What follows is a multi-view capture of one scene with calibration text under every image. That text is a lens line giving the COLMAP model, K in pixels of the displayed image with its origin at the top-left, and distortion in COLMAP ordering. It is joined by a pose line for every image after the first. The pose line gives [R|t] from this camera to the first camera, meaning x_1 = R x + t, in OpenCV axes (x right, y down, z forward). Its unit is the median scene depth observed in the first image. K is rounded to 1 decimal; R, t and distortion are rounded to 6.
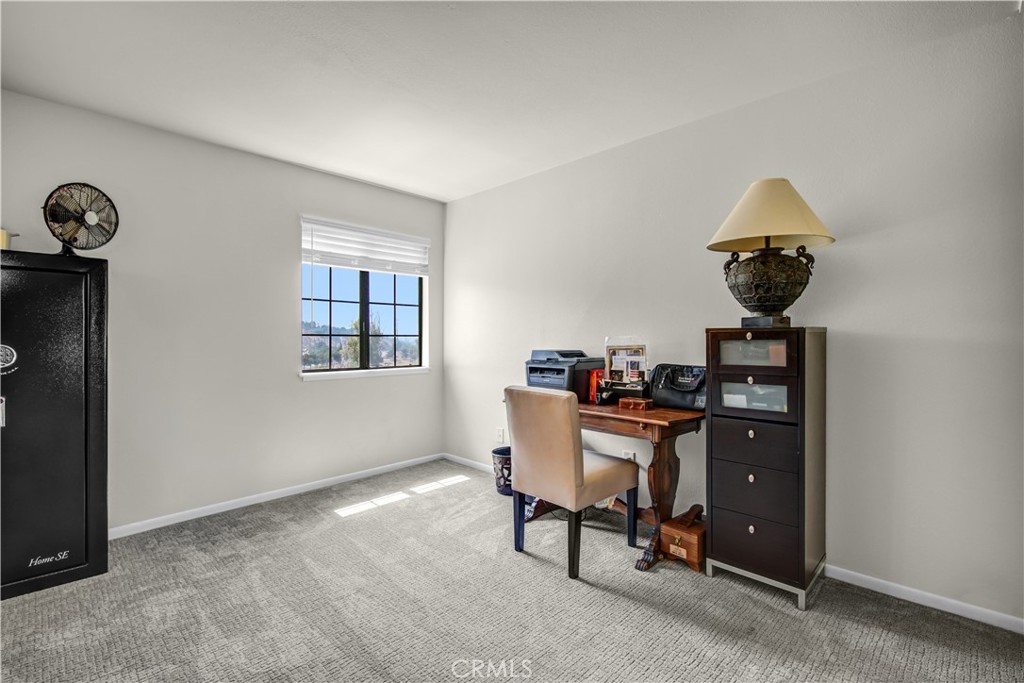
lens RADIAL K [[464.5, 0, 511.9], [0, 464.5, 340.0], [0, 0, 1]] dist [0.010028, -0.005380]
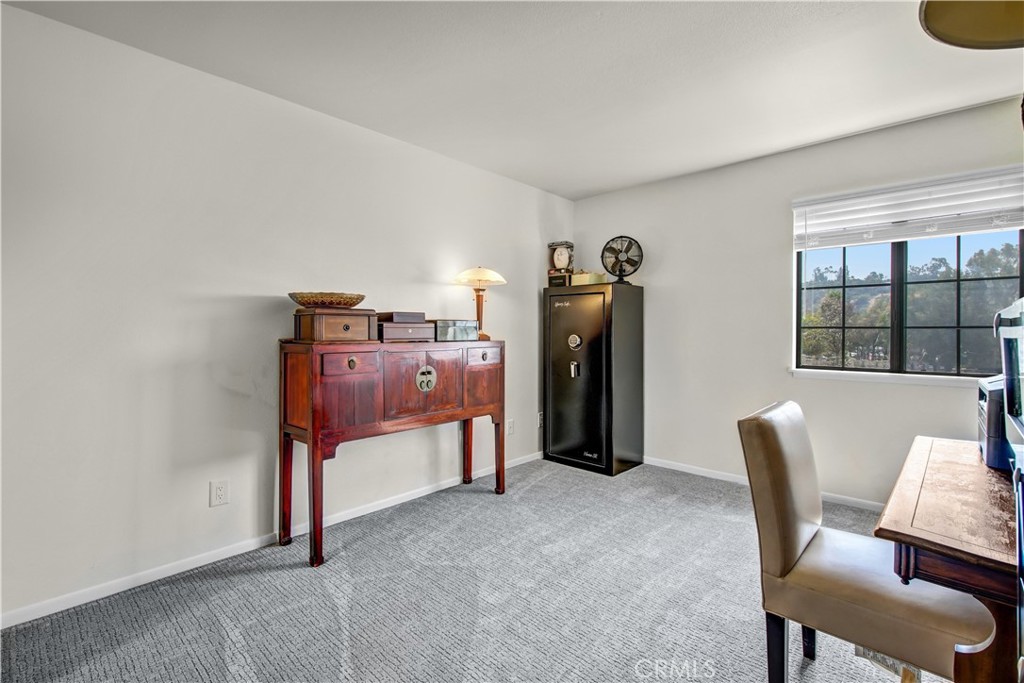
lens RADIAL K [[464.5, 0, 514.6], [0, 464.5, 334.1], [0, 0, 1]] dist [0.010028, -0.005380]
pose [[0.021830, 0.008421, -0.999726, 0.281859], [-0.000210, 0.999965, 0.008418, -0.003616], [0.999762, 0.000026, 0.021831, 0.241877]]
